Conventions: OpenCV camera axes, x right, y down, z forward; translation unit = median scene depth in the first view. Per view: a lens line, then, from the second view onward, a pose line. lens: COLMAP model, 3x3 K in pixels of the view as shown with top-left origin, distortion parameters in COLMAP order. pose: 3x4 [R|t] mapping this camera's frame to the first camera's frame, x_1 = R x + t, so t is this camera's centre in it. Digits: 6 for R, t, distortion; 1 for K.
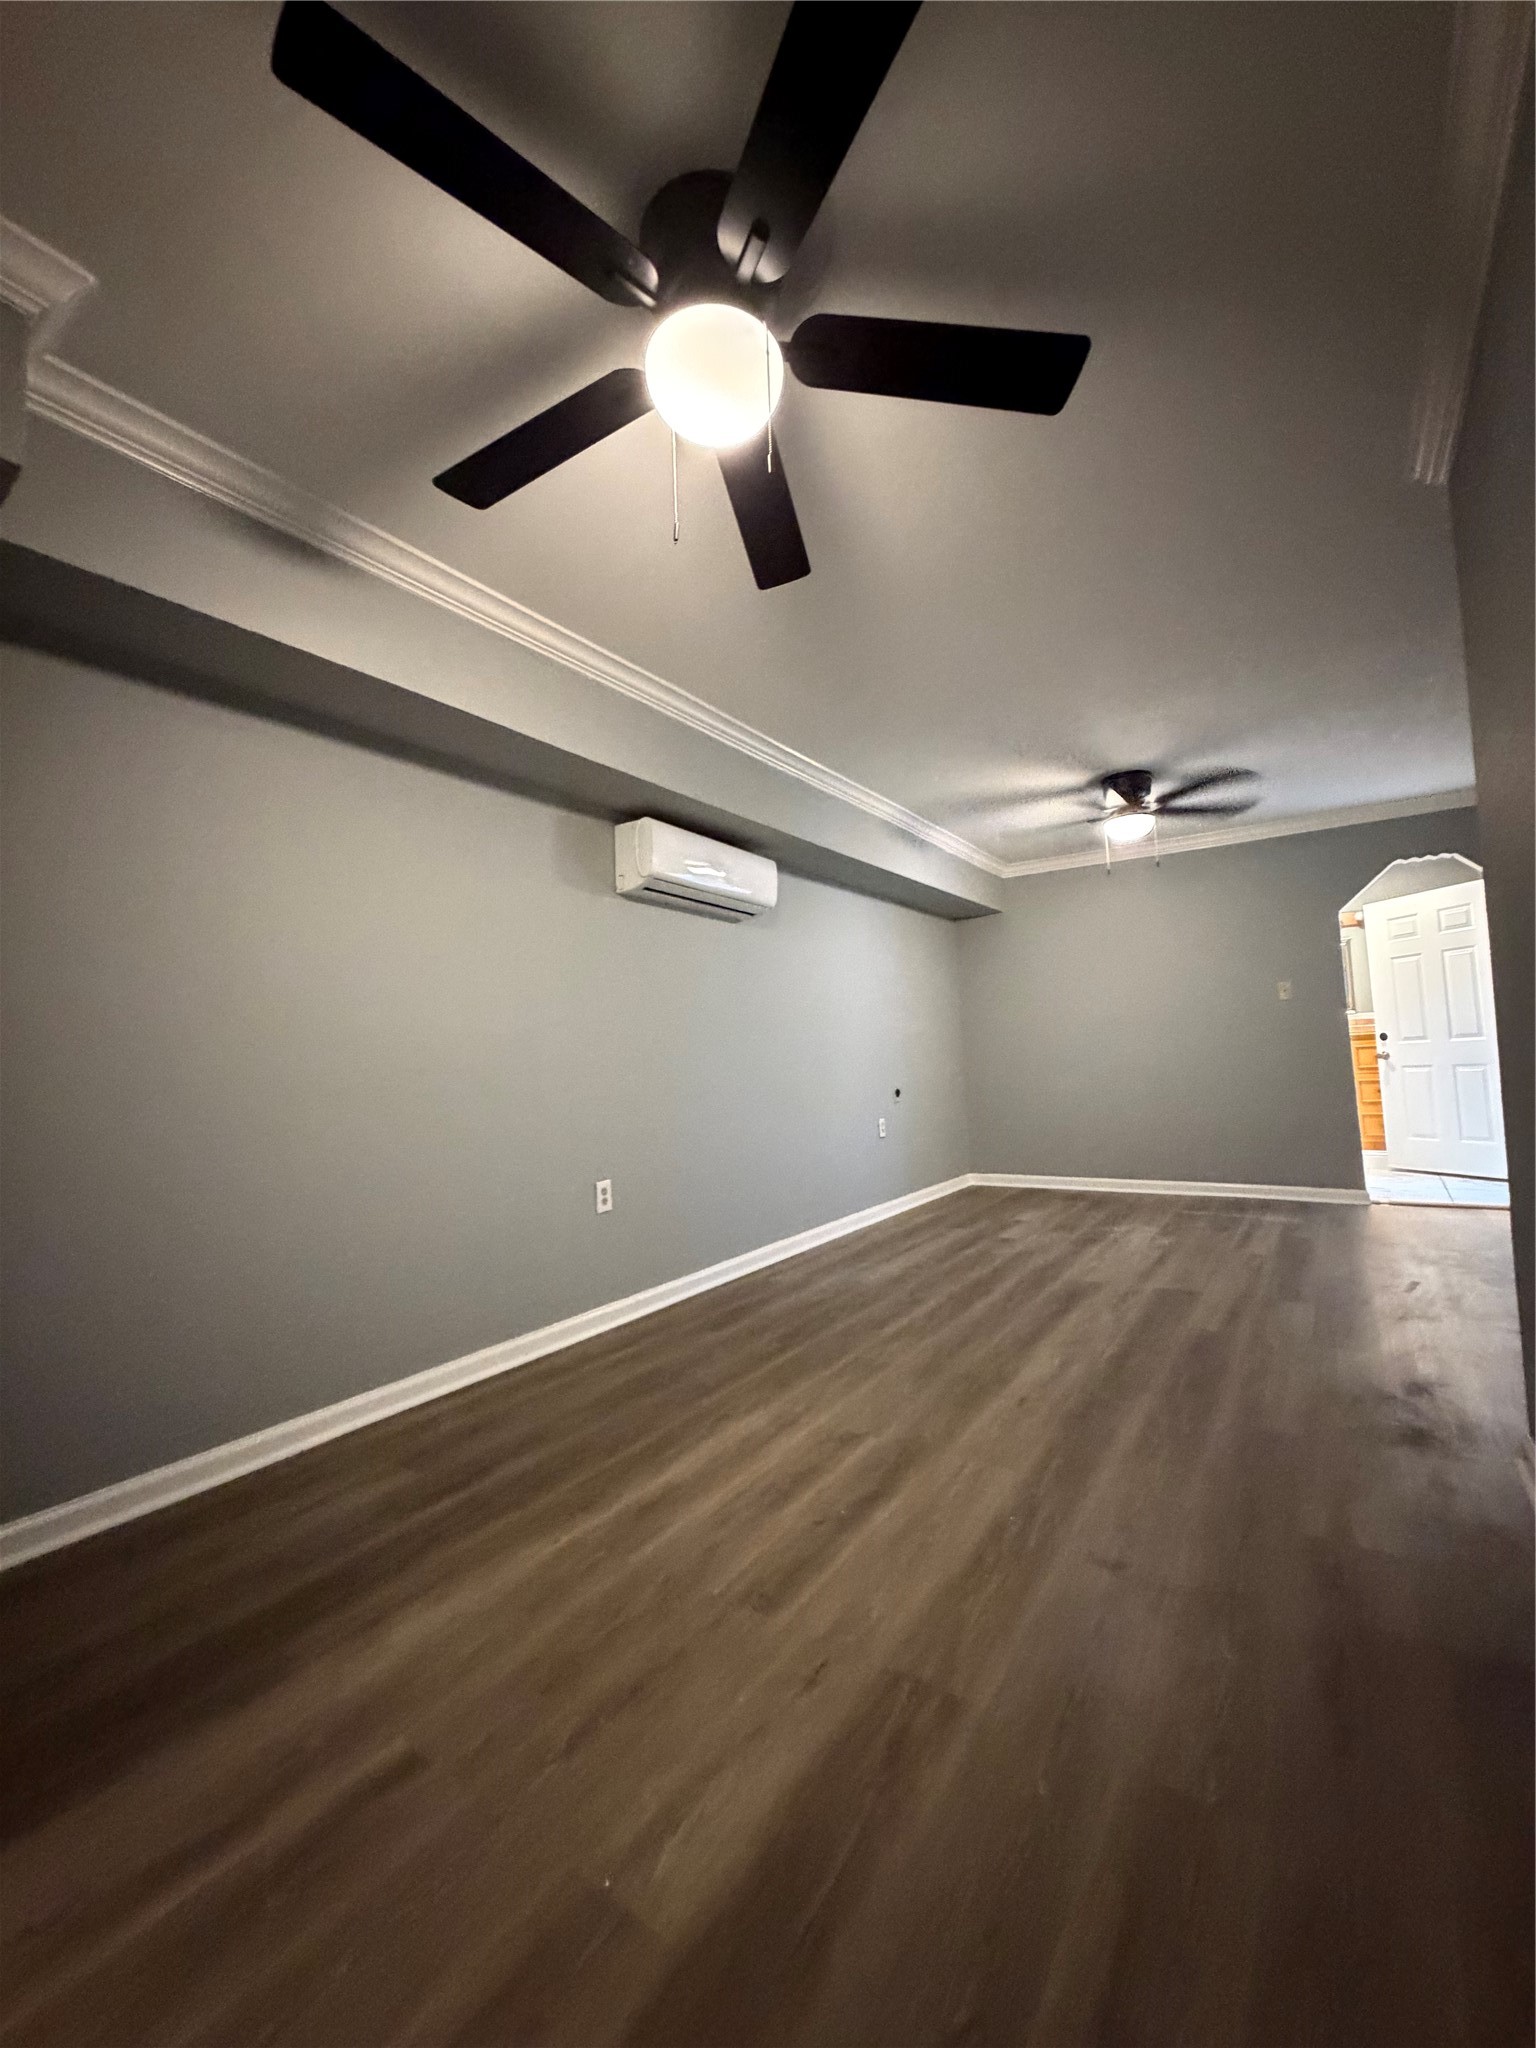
lens RADIAL K [[815.9, 0, 766.7], [0, 815.9, 1013.5], [0, 0, 1]] dist [0.001843, 0.000120]
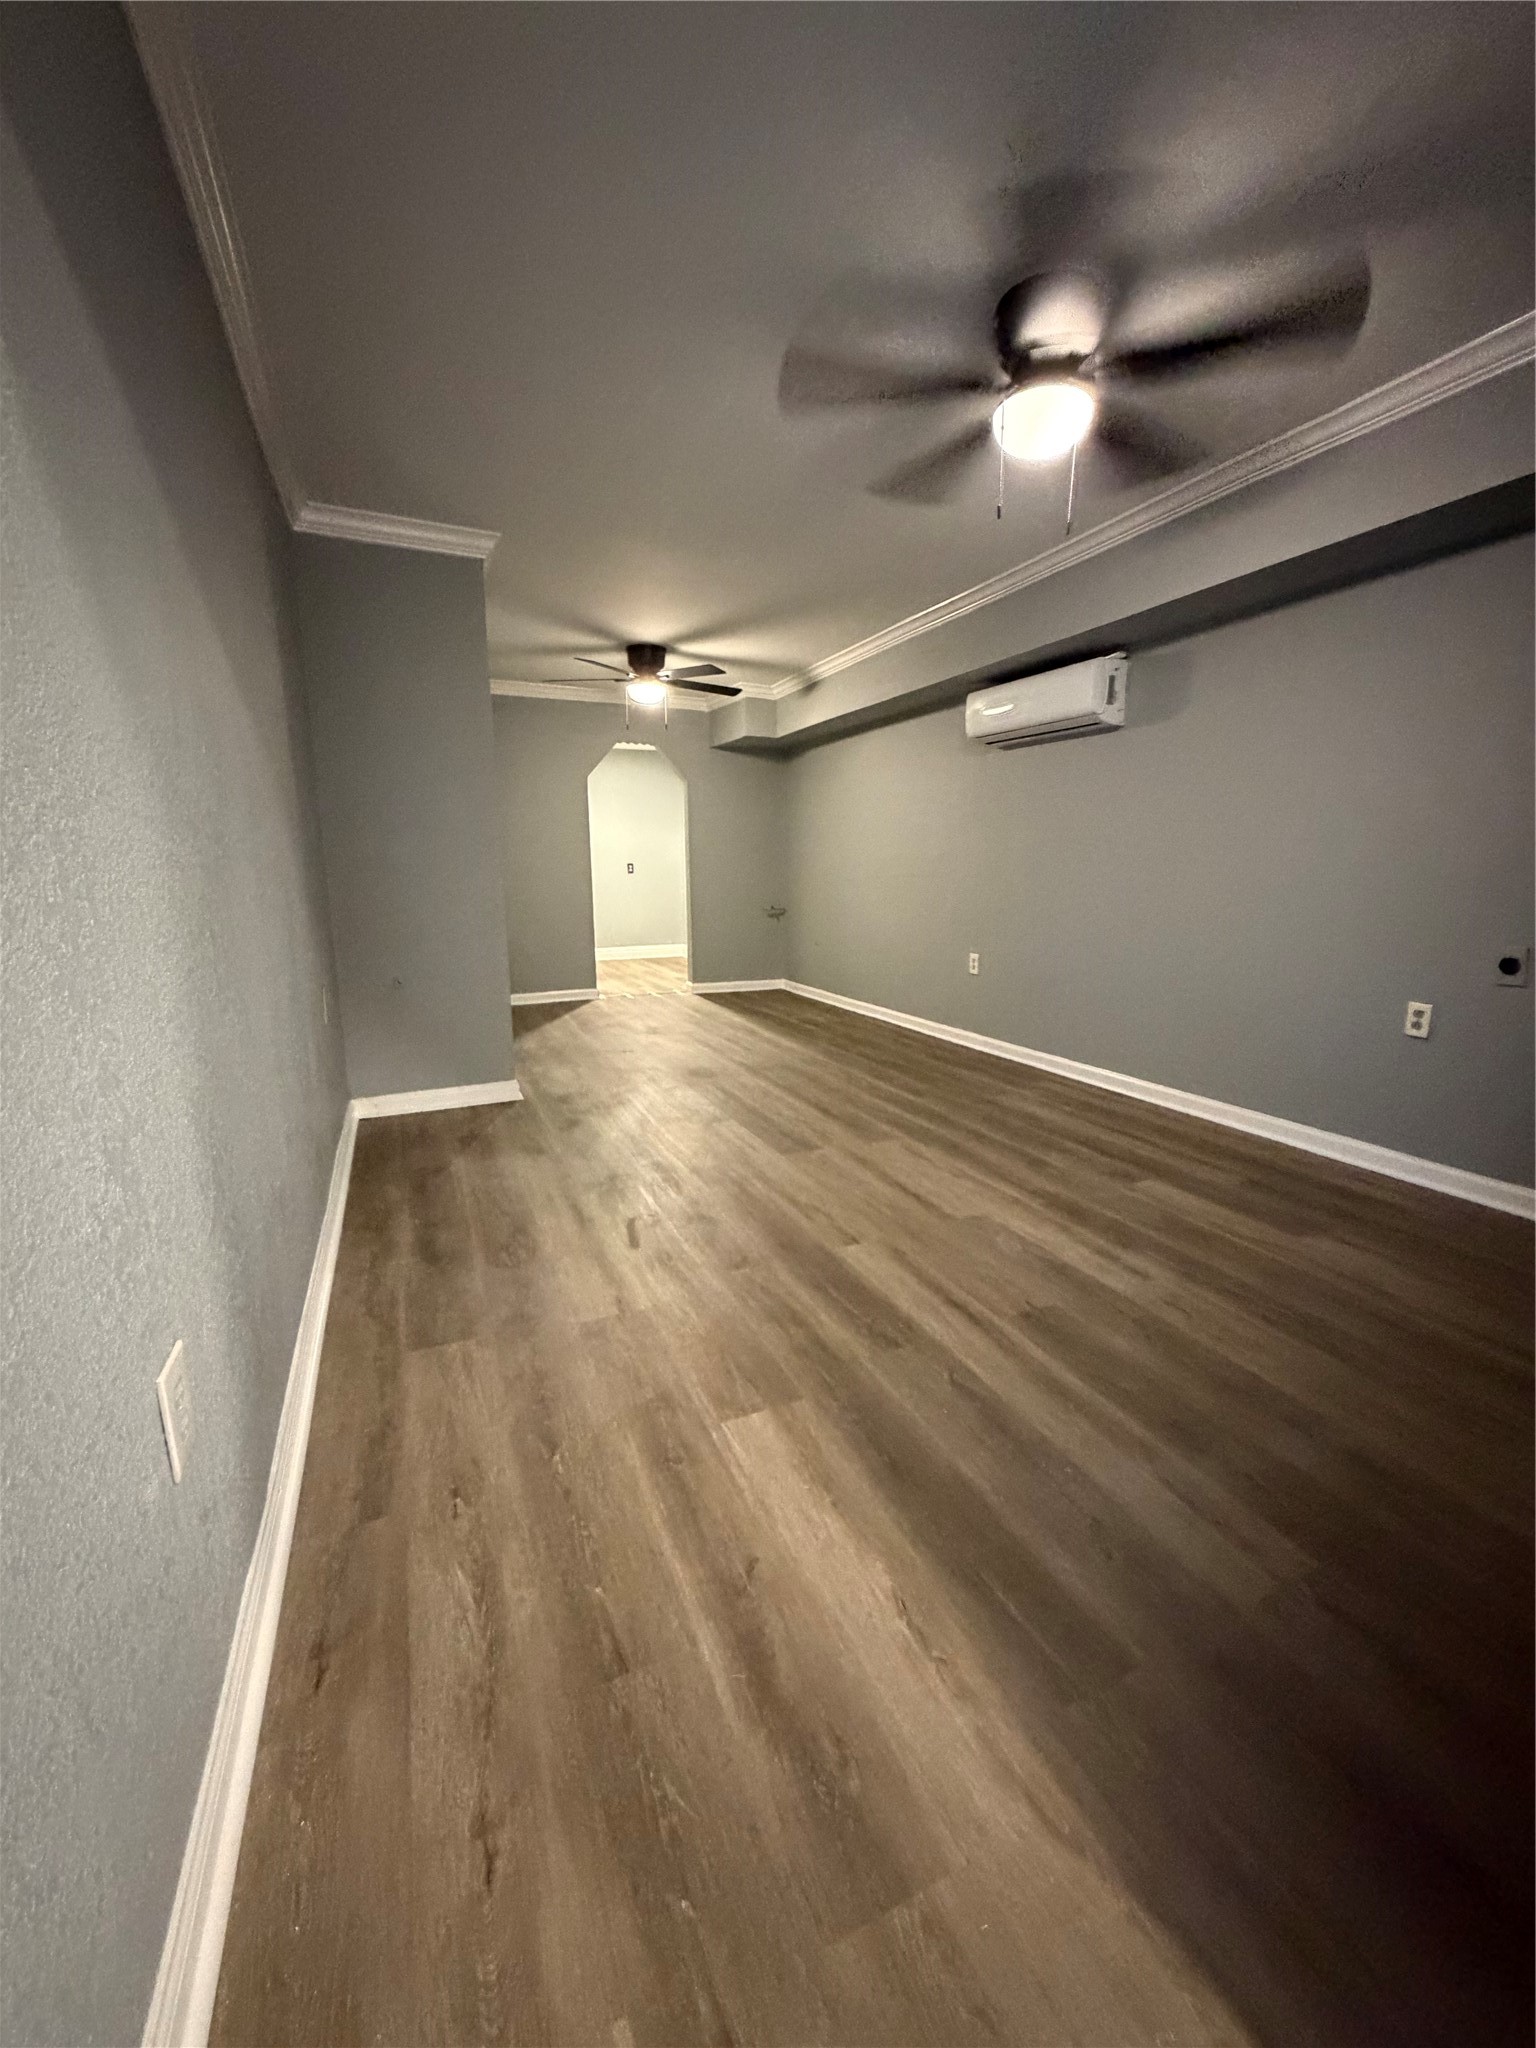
lens RADIAL K [[815.9, 0, 766.7], [0, 815.9, 1013.5], [0, 0, 1]] dist [0.001843, 0.000120]
pose [[-0.472359, 0.230516, -0.850728, 1.313474], [0.132966, 0.972785, 0.189761, -0.028275], [0.871319, -0.023482, -0.490155, 1.409746]]
